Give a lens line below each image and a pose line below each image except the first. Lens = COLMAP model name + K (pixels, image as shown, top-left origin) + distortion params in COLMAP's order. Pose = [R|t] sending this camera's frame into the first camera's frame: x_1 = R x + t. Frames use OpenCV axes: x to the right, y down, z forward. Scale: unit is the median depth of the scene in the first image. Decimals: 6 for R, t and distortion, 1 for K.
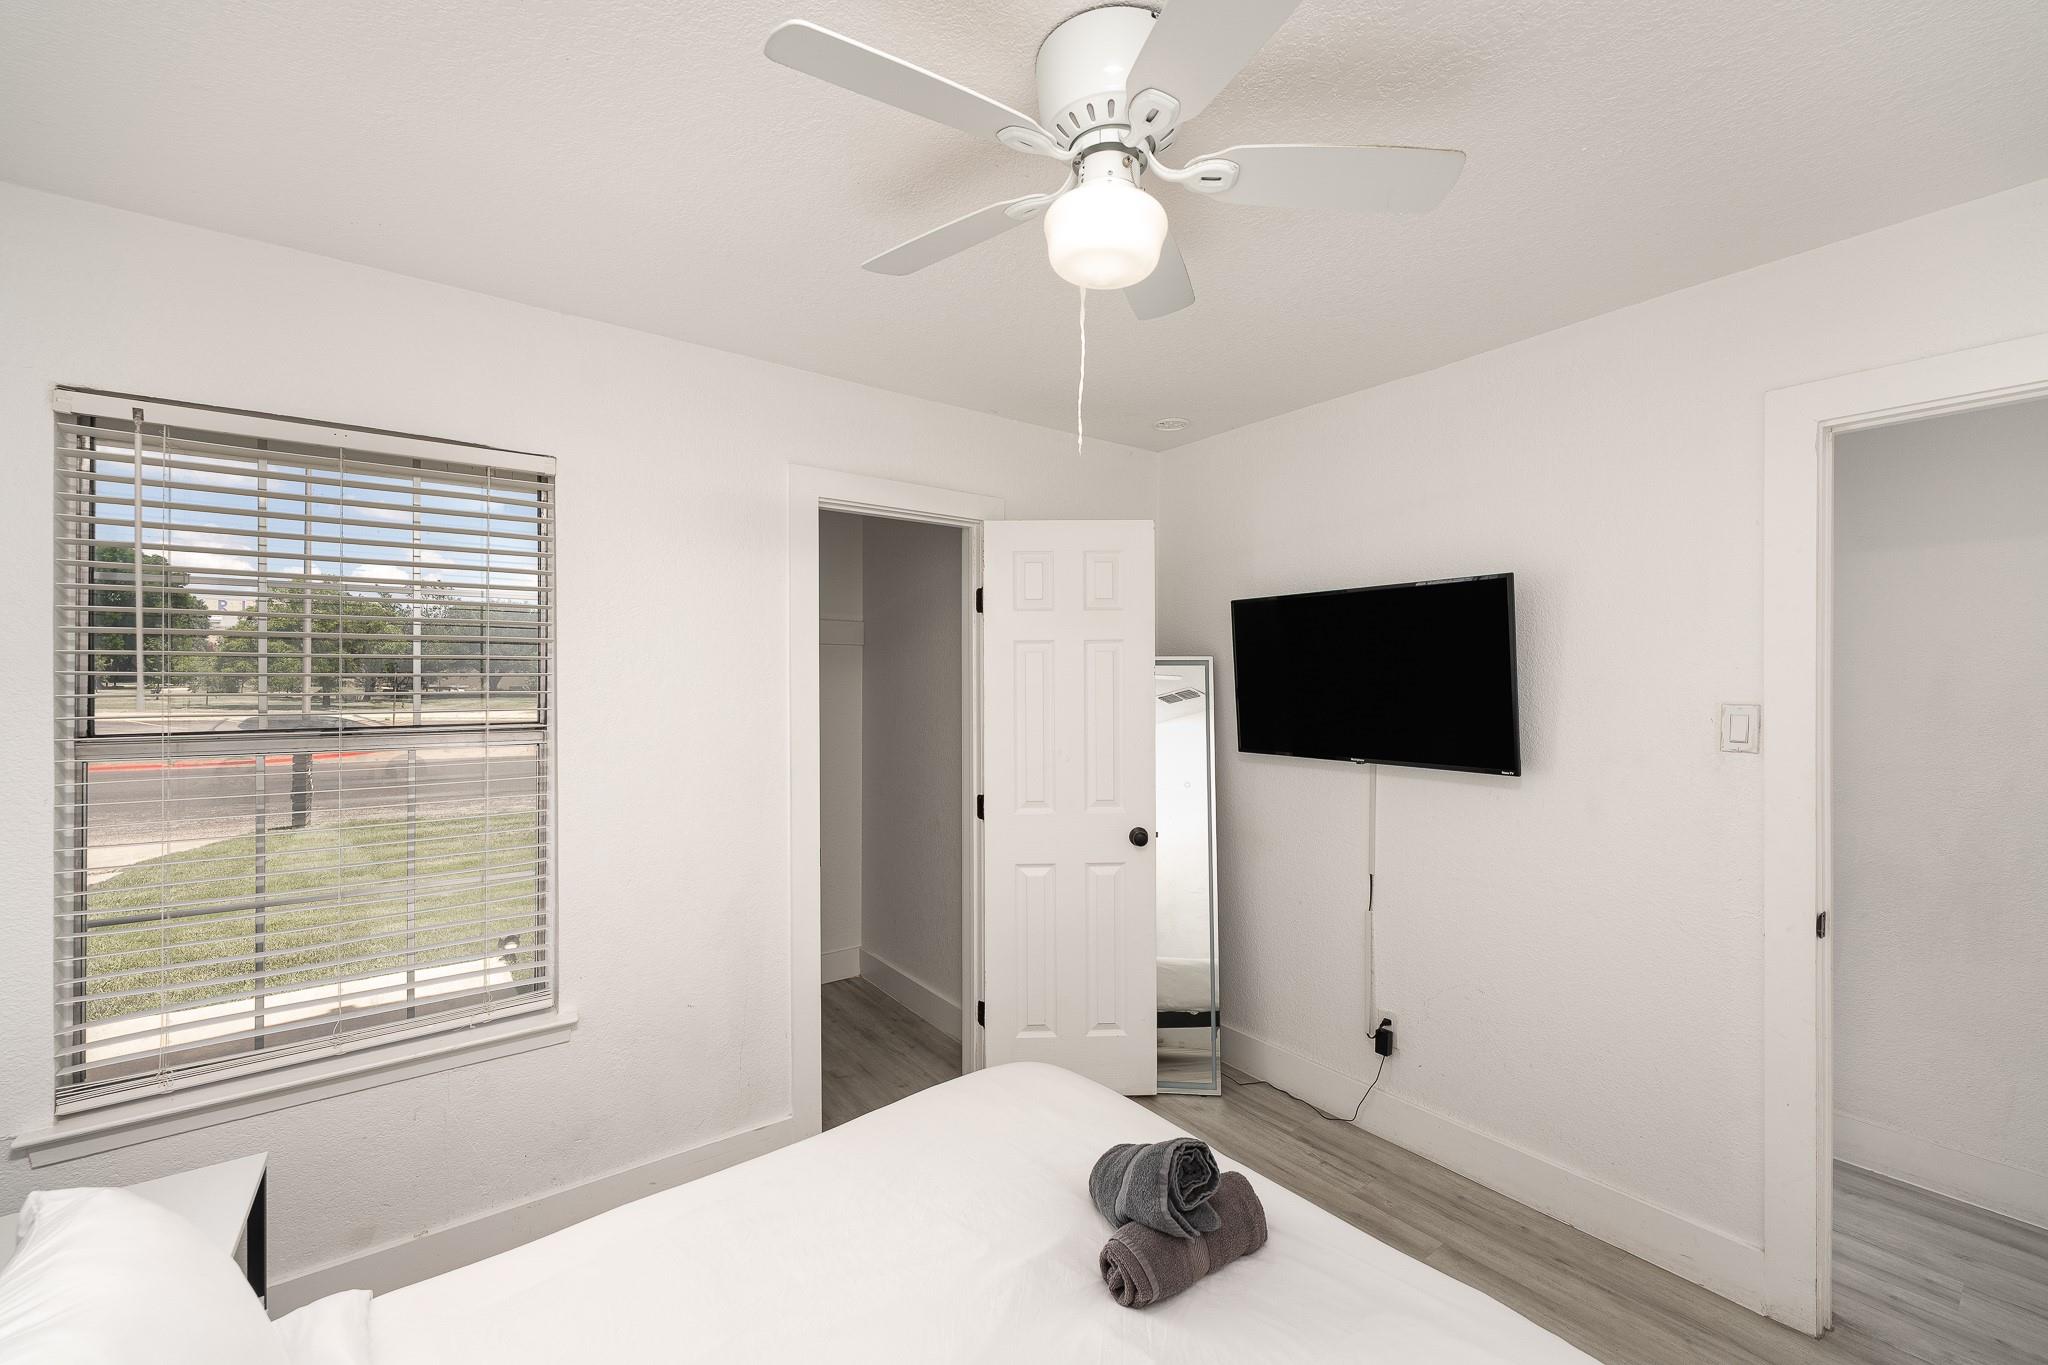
lens RADIAL K [[827.9, 0, 1028.7], [0, 827.9, 676.4], [0, 0, 1]] dist [-0.001961, -0.000539]
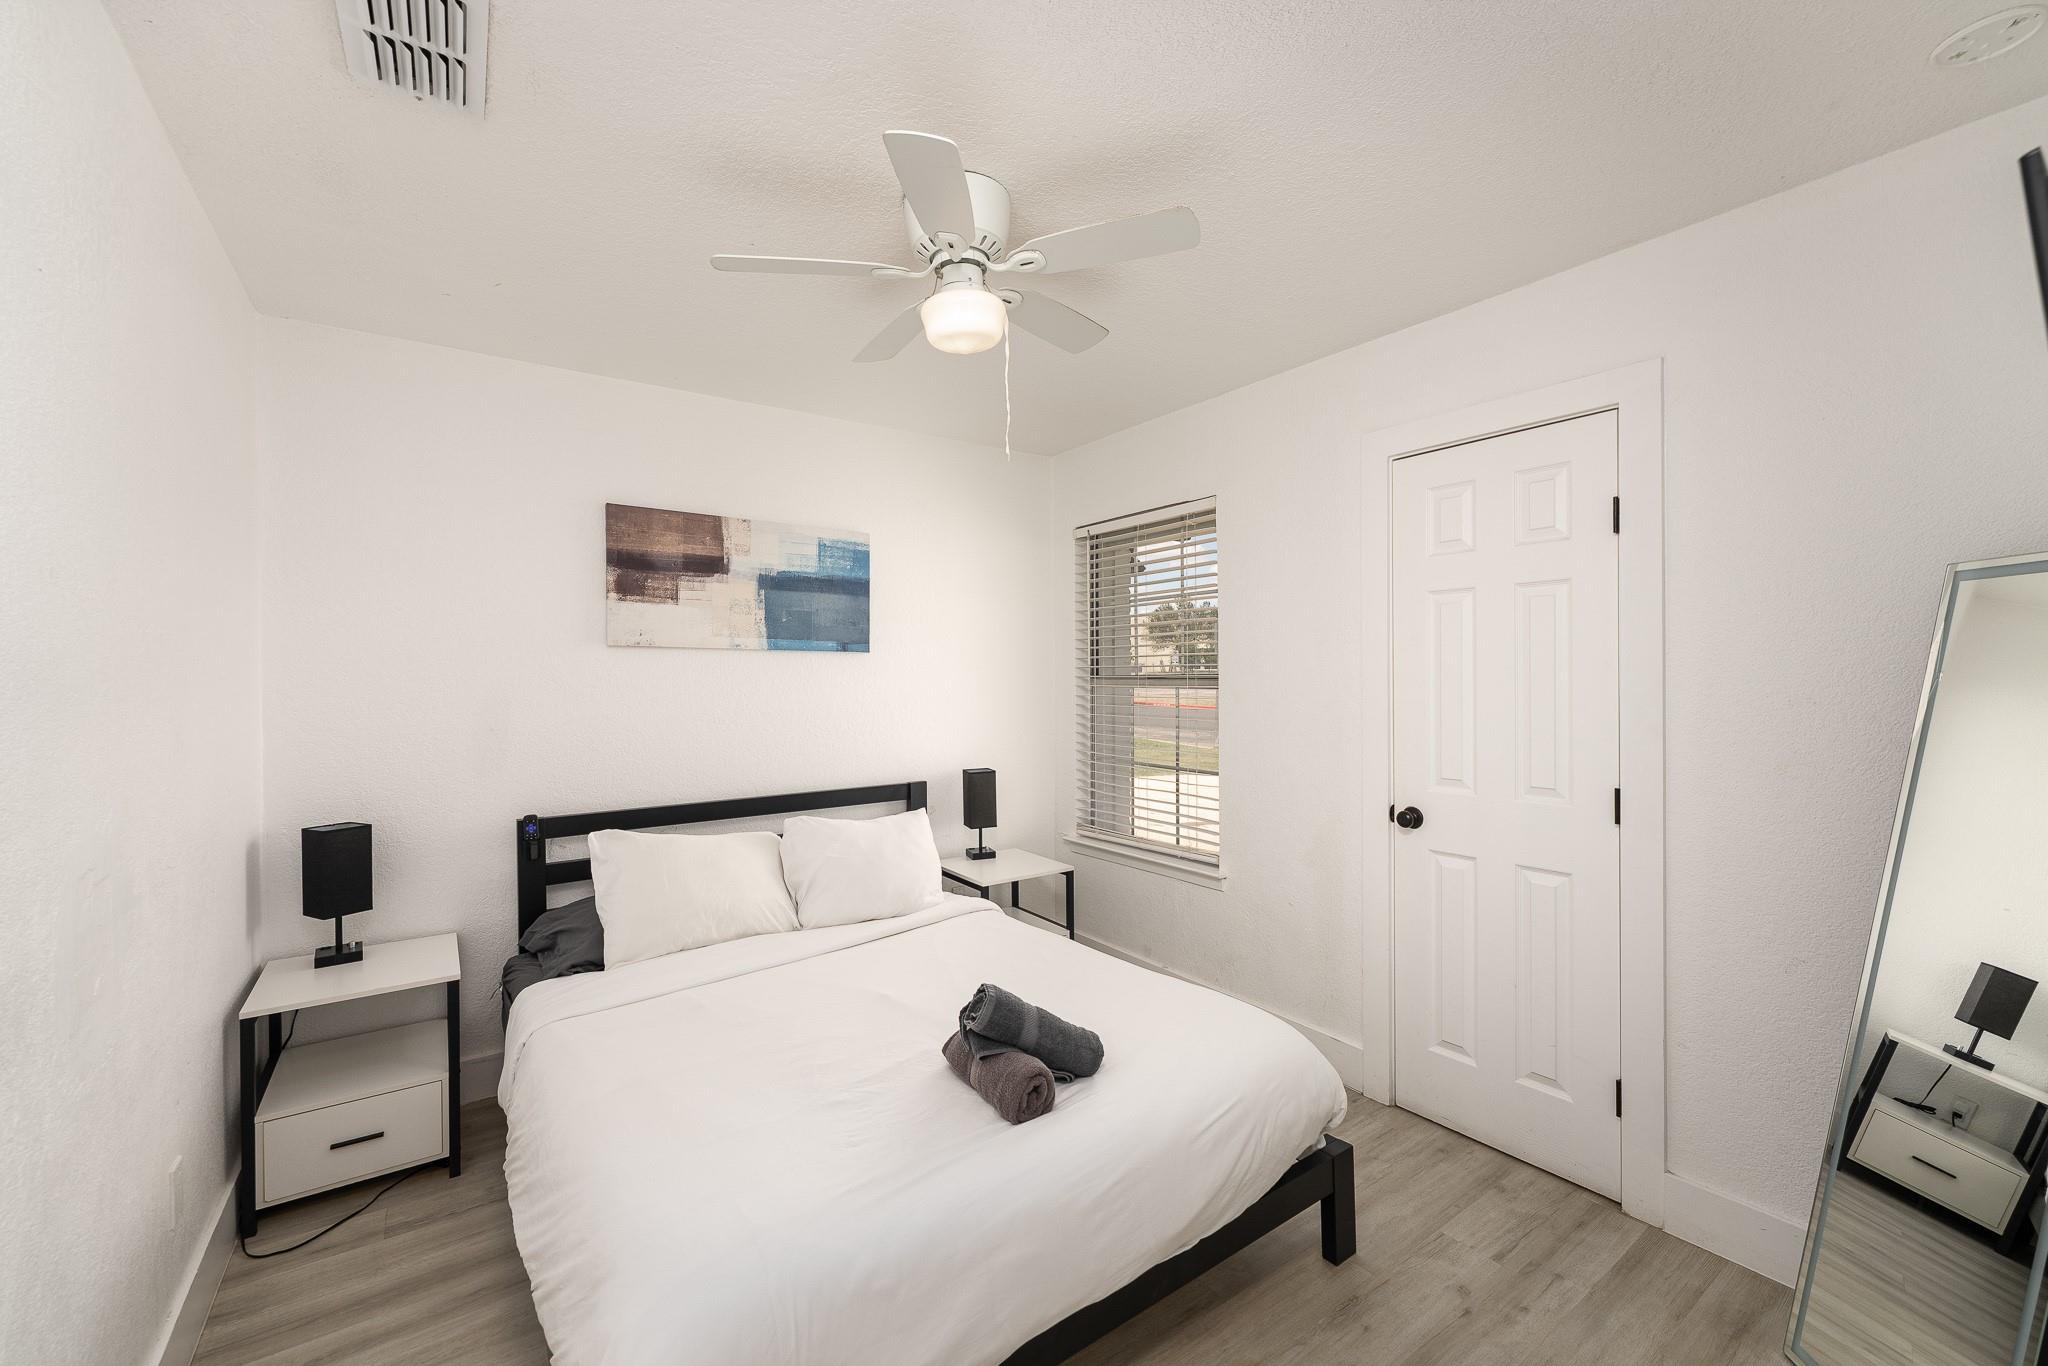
lens RADIAL K [[827.9, 0, 1028.7], [0, 827.9, 676.9], [0, 0, 1]] dist [-0.001961, -0.000539]
pose [[-0.000358, 0.001517, -0.999999, 1.195783], [-0.001555, 0.999998, 0.001518, 0.078025], [0.999999, 0.001555, -0.000356, 0.833918]]
